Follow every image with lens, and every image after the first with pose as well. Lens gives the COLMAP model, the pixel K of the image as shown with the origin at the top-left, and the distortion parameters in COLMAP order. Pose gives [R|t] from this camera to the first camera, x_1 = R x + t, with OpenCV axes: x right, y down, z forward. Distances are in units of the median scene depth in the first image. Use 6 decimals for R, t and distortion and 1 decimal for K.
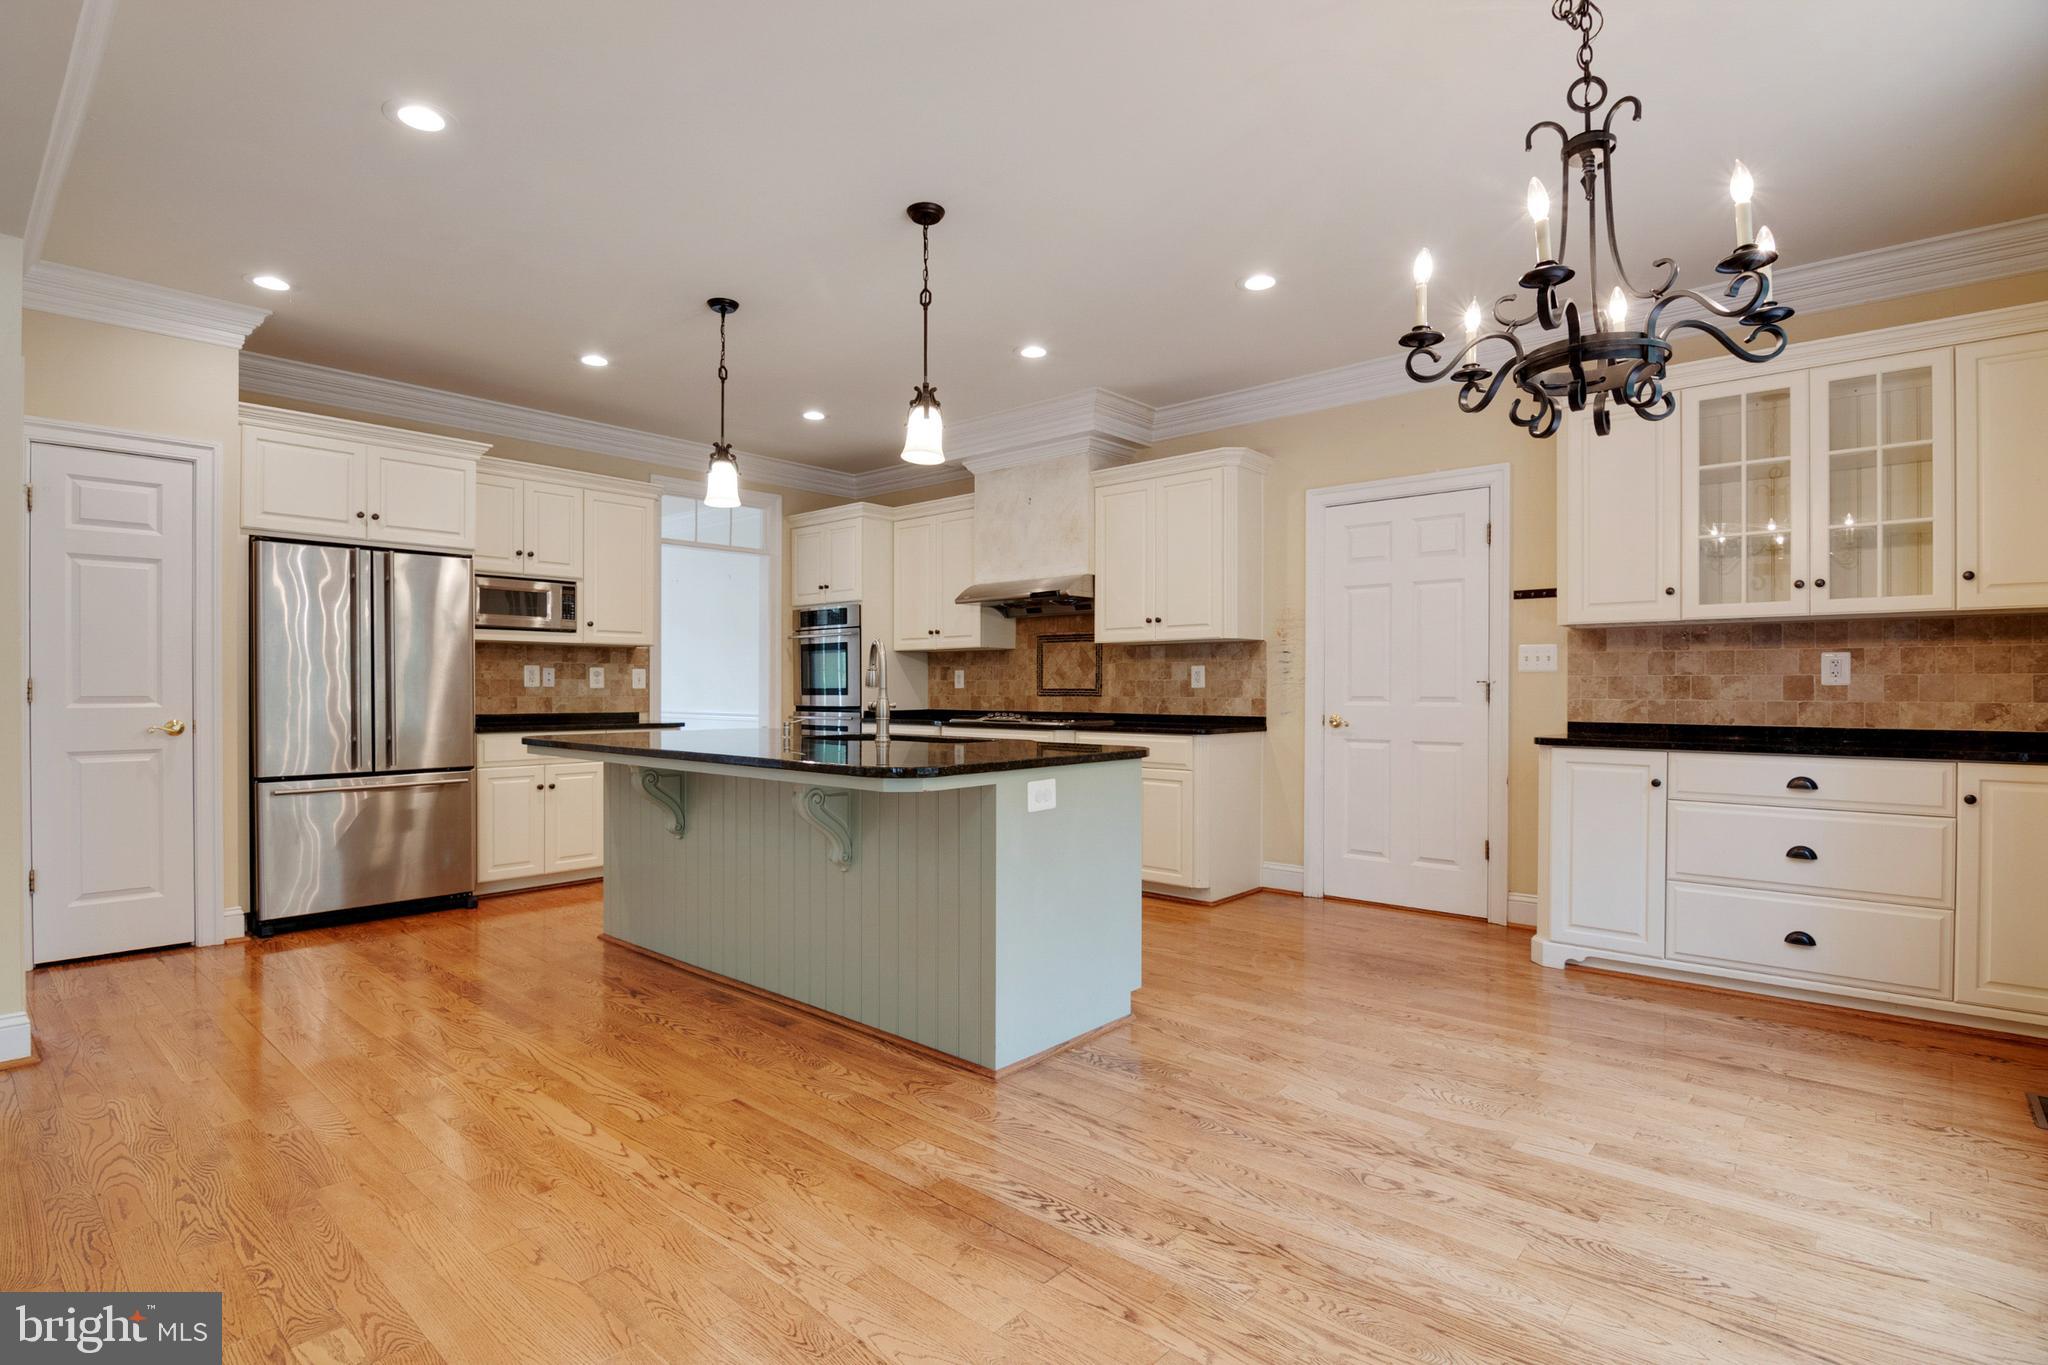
lens RADIAL K [[1001.8, 0, 1018.4], [0, 1001.8, 693.5], [0, 0, 1]] dist [-0.003942, -0.012067]
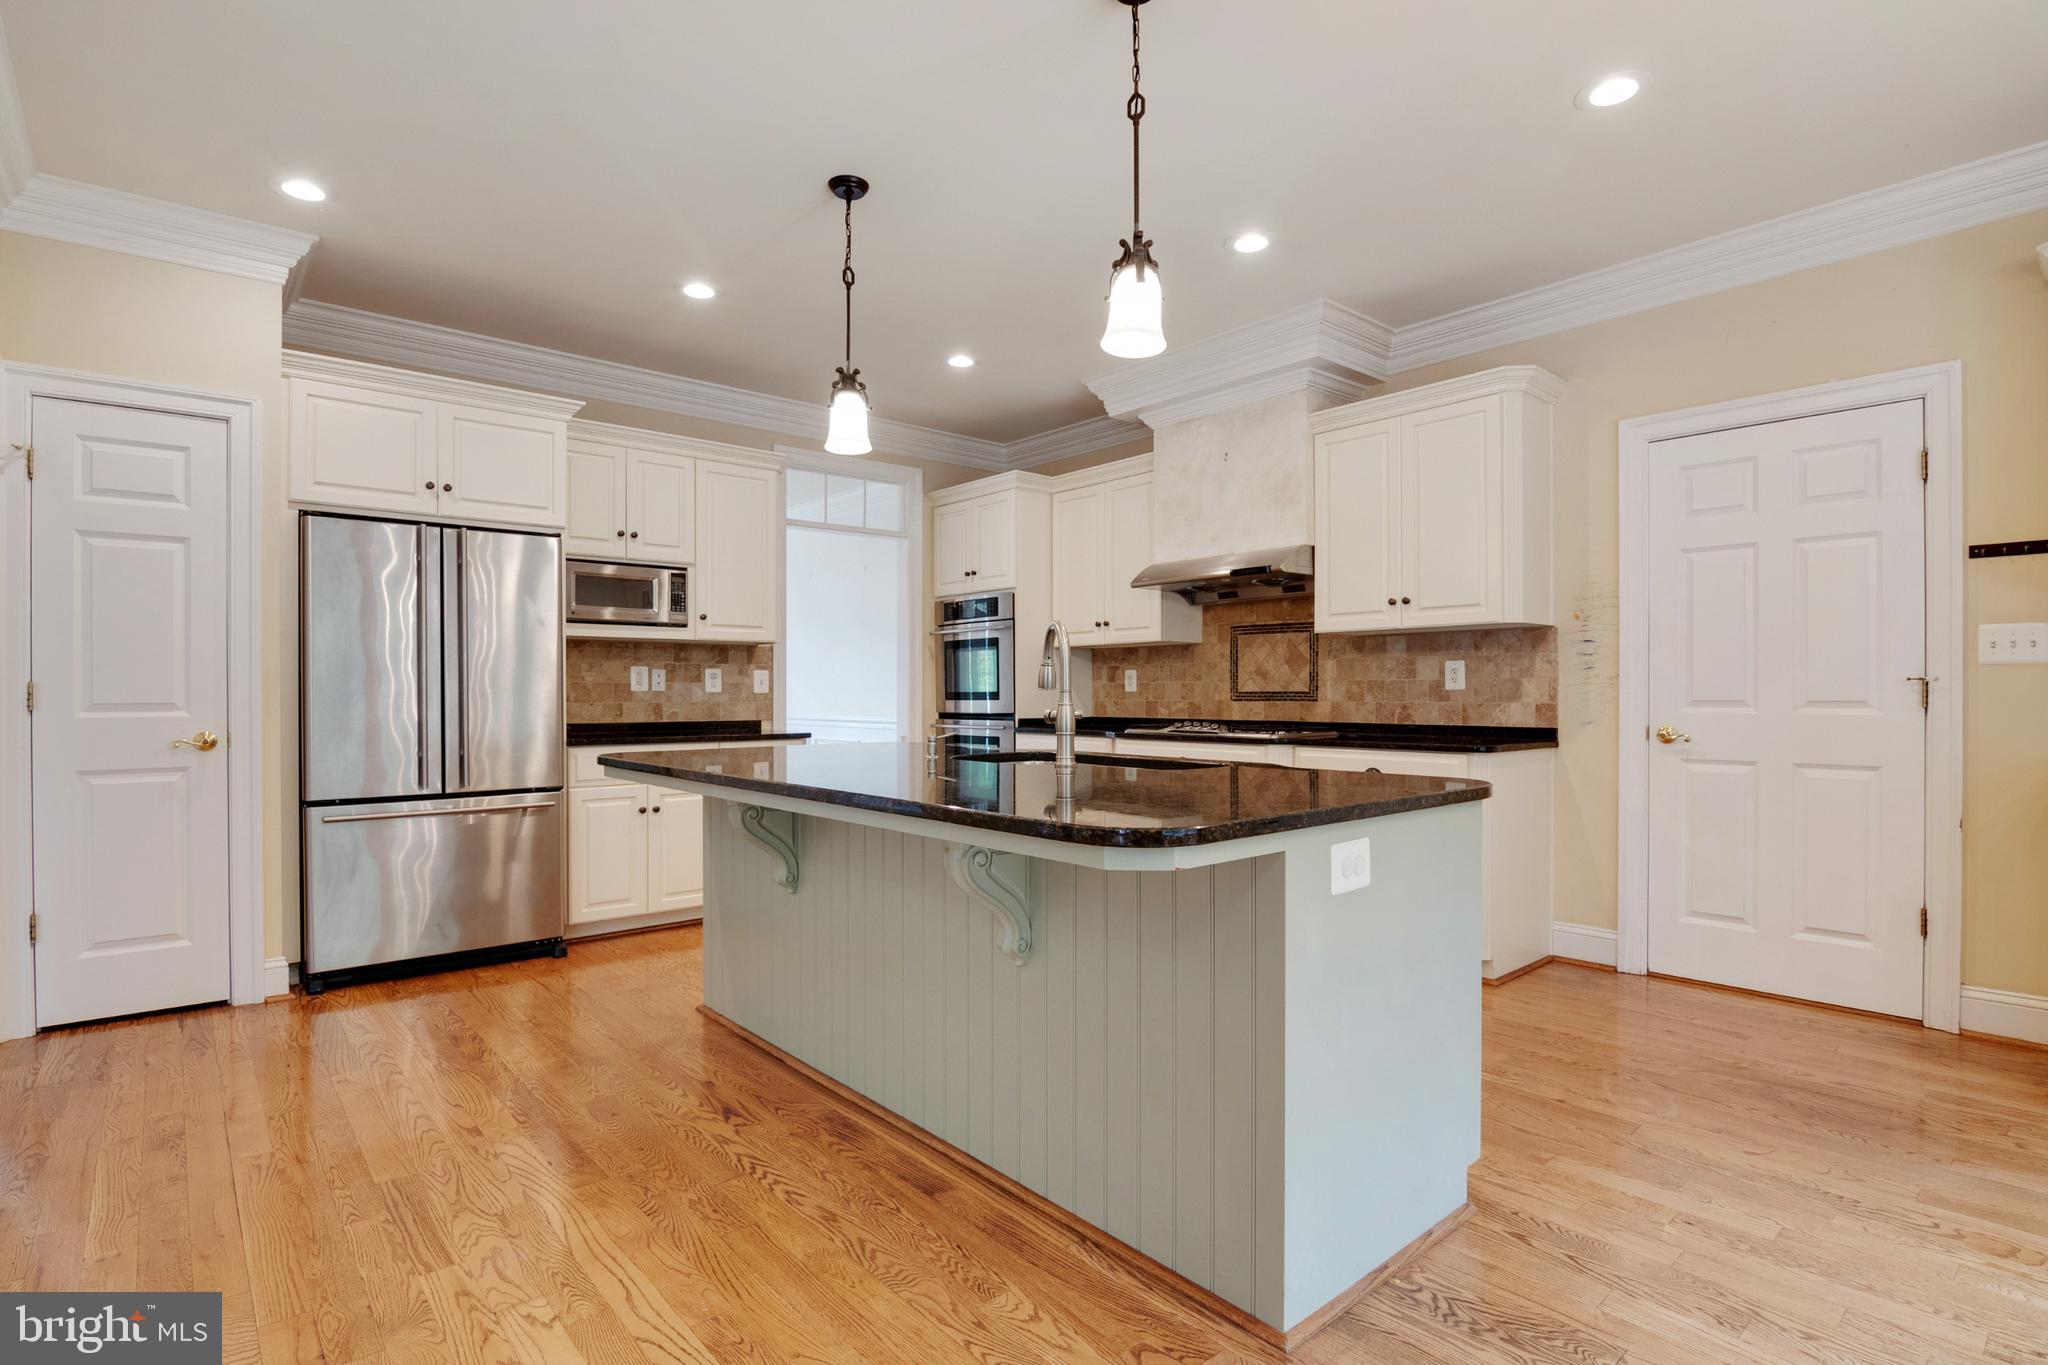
lens RADIAL K [[1001.8, 0, 1018.6], [0, 1001.8, 696.8], [0, 0, 1]] dist [-0.003942, -0.012067]
pose [[0.990999, -0.002398, -0.133849, -0.063099], [0.002241, 0.999997, -0.001326, 0.000082], [0.133852, 0.001014, 0.991001, 0.251962]]
